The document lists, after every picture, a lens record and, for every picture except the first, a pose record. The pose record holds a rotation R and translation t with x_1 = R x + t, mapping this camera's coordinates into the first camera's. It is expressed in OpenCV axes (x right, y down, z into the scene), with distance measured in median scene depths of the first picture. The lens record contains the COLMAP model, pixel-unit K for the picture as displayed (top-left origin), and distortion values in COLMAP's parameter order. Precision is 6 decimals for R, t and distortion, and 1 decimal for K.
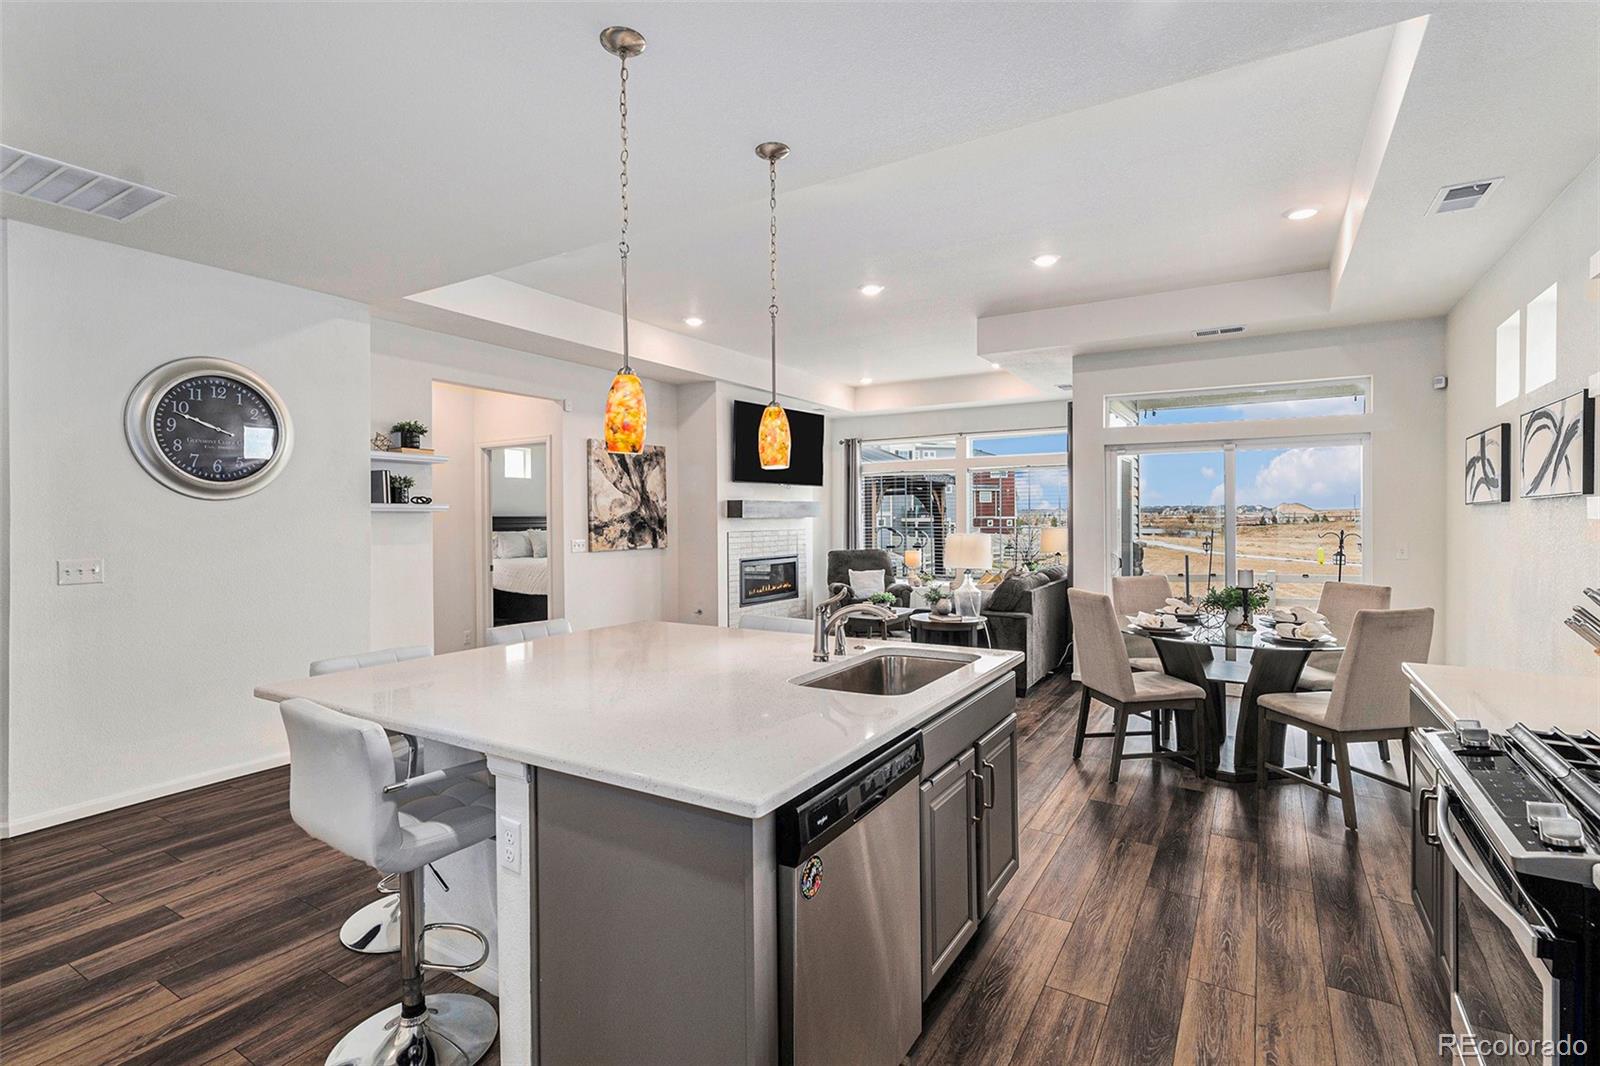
lens RADIAL K [[757.1, 0, 800.3], [0, 757.1, 529.8], [0, 0, 1]] dist [-0.003465, 0.000038]
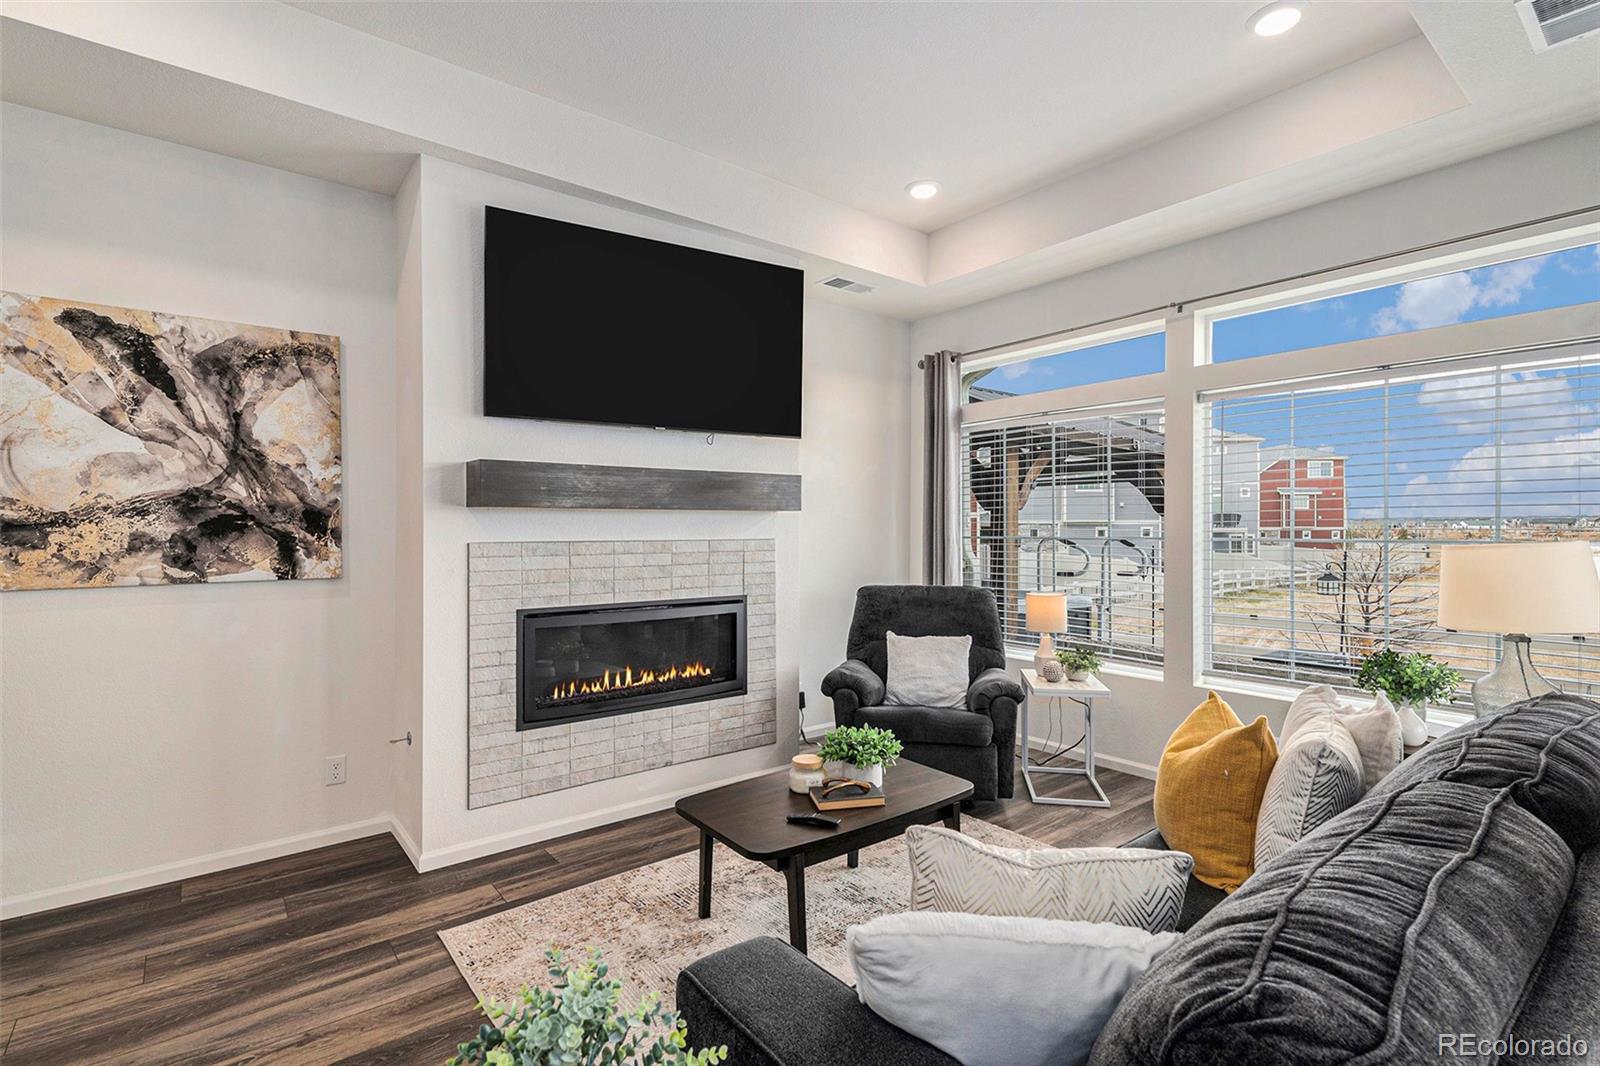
lens RADIAL K [[757.1, 0, 798.0], [0, 757.1, 528.9], [0, 0, 1]] dist [-0.003465, 0.000038]
pose [[0.939375, 0.003783, -0.342871, 0.205580], [-0.009015, 0.999866, -0.013665, -0.000281], [0.342773, 0.015927, 0.939283, 0.708186]]
